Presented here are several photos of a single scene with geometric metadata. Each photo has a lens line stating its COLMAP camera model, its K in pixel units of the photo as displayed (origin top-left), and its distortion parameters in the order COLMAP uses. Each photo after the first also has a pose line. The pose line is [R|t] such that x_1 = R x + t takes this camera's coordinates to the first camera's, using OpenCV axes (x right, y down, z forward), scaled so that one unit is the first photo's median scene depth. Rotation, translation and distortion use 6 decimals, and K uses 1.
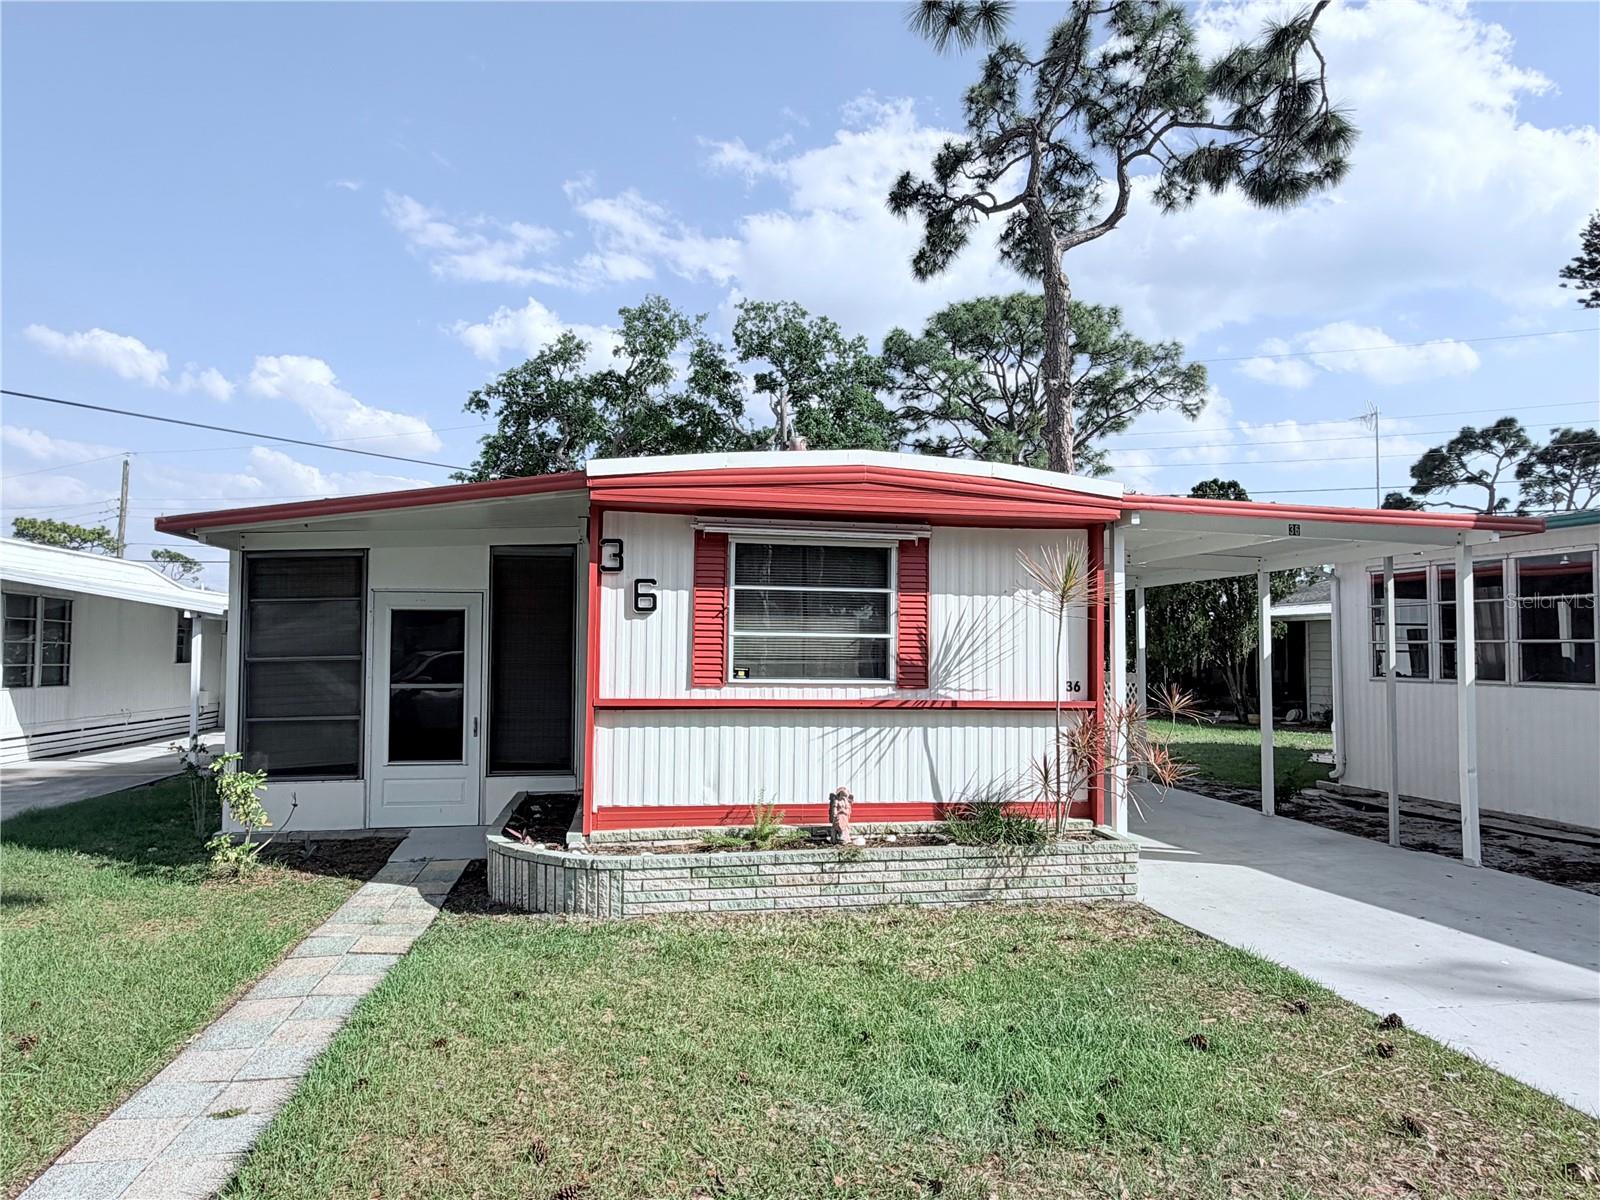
lens RADIAL K [[974.7, 0, 800.0], [0, 974.7, 600.0], [0, 0, 1]] dist [0.004537, 0.000161]
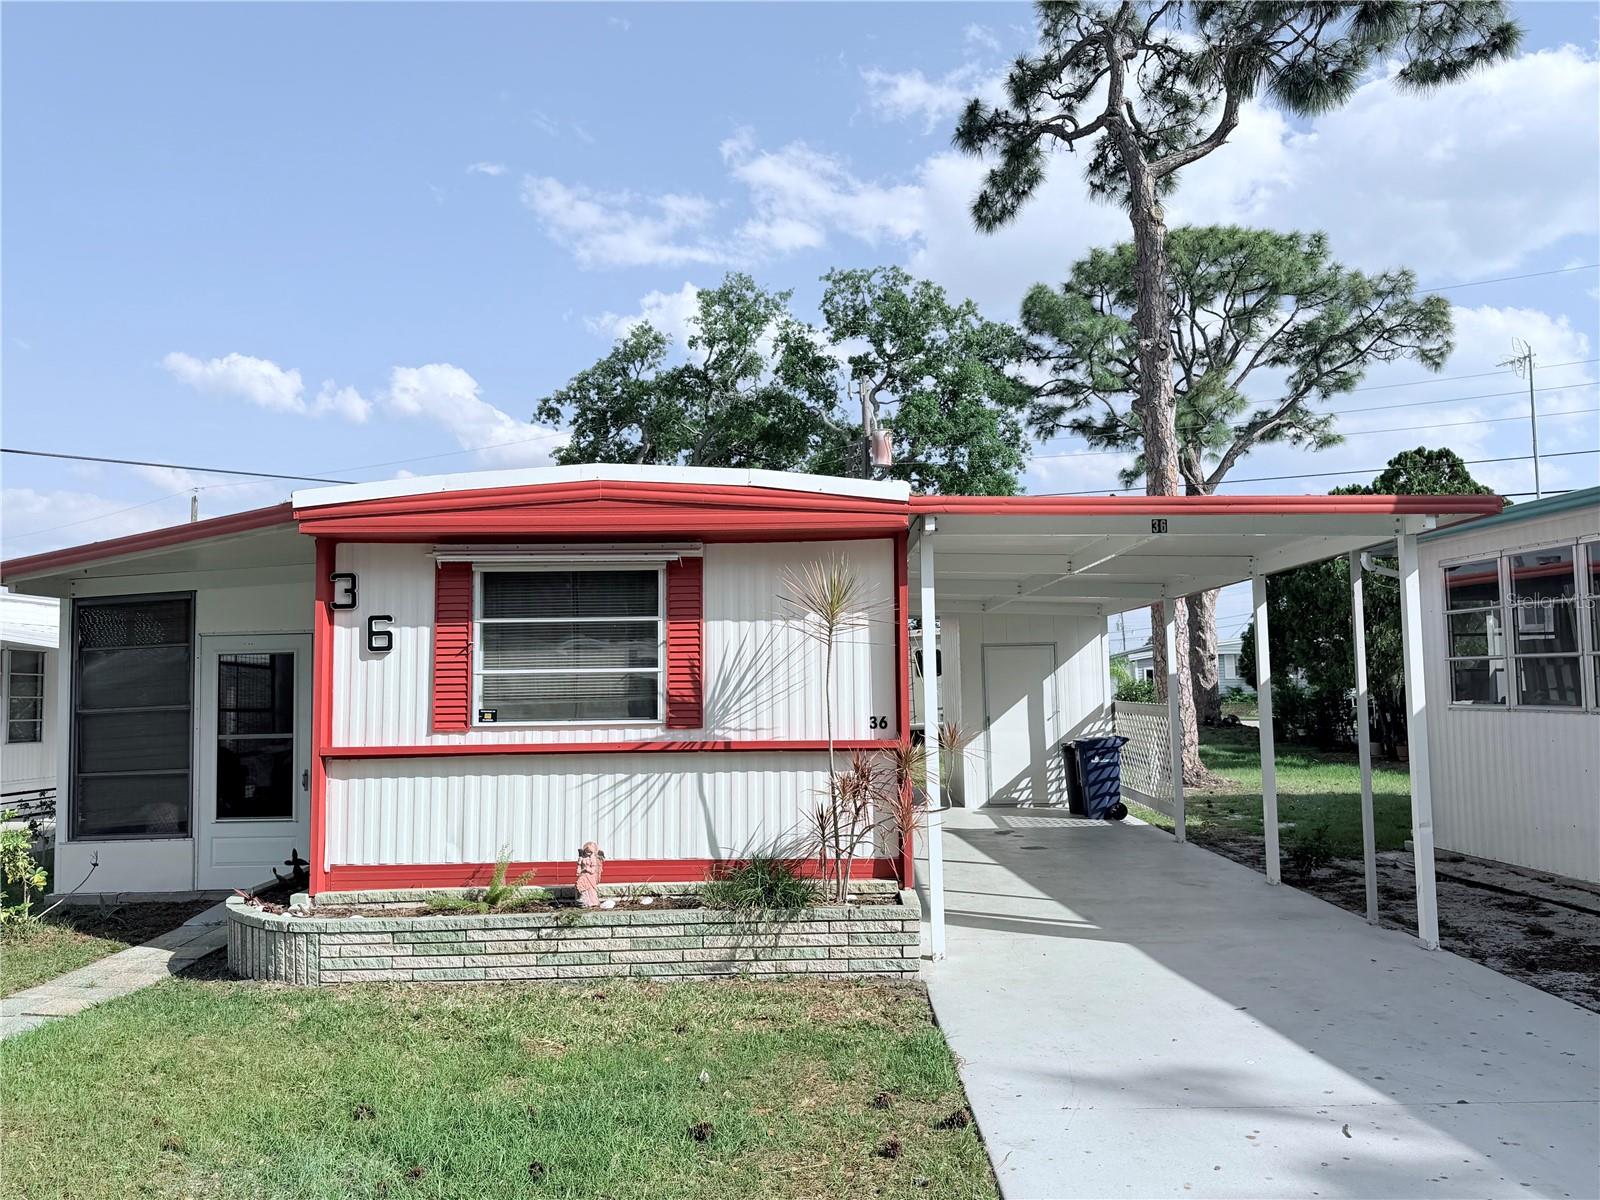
lens RADIAL K [[1172.2, 0, 800.0], [0, 1172.2, 600.0], [0, 0, 1]] dist [0.140654, -0.278913]
pose [[0.982518, -0.037696, -0.182309, 0.349412], [0.033957, 0.999145, -0.023587, 0.002884], [0.183042, 0.016984, 0.982958, -0.020937]]
